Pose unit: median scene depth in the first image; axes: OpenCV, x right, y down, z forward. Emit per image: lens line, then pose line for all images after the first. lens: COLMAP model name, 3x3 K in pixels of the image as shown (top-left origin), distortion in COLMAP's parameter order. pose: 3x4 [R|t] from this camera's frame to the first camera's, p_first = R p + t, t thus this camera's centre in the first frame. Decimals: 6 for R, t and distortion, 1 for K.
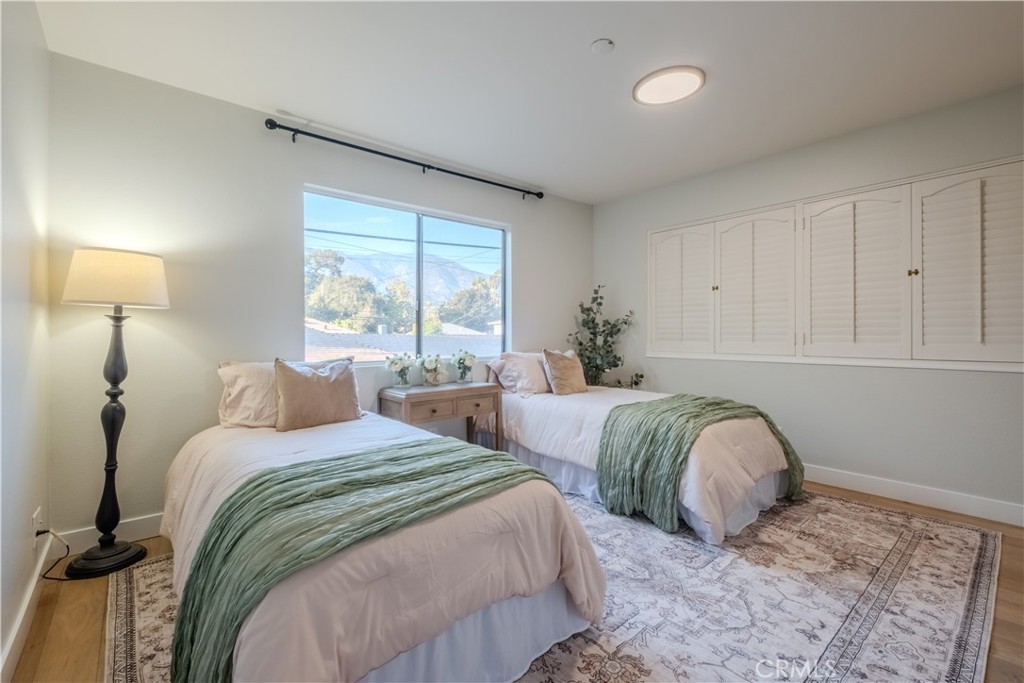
lens RADIAL K [[459.7, 0, 512.8], [0, 459.7, 336.7], [0, 0, 1]] dist [-0.003199, -0.000967]
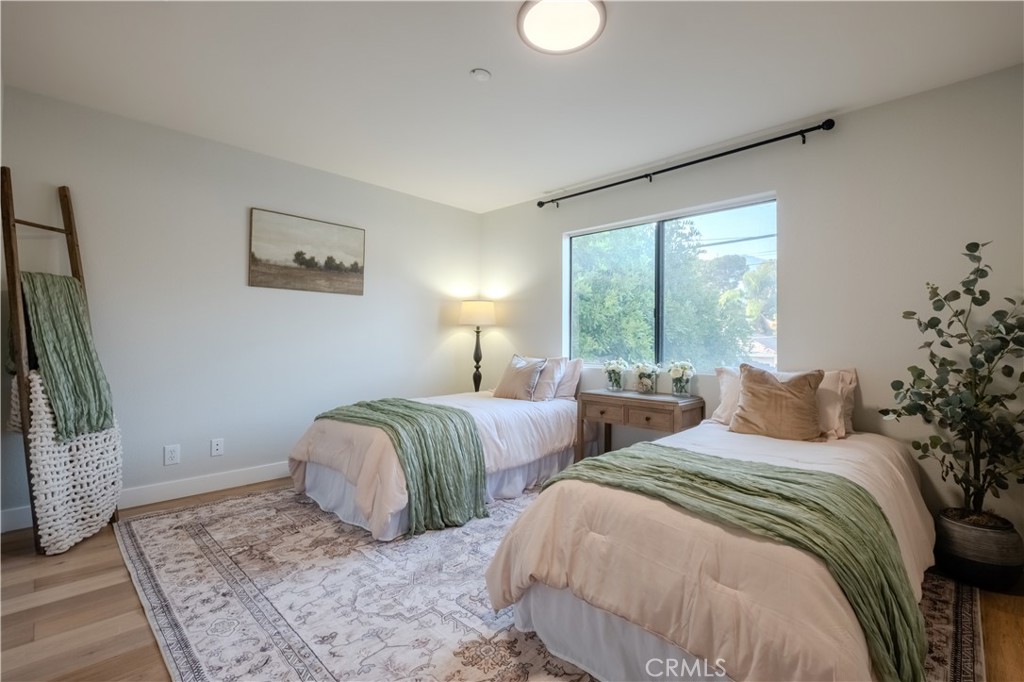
lens RADIAL K [[459.7, 0, 512.8], [0, 459.7, 336.2], [0, 0, 1]] dist [-0.003199, -0.000967]
pose [[0.070699, -0.000434, -0.997498, 1.281969], [-0.009868, 0.999951, -0.001135, -0.018995], [0.997449, 0.009923, 0.070691, 1.011075]]
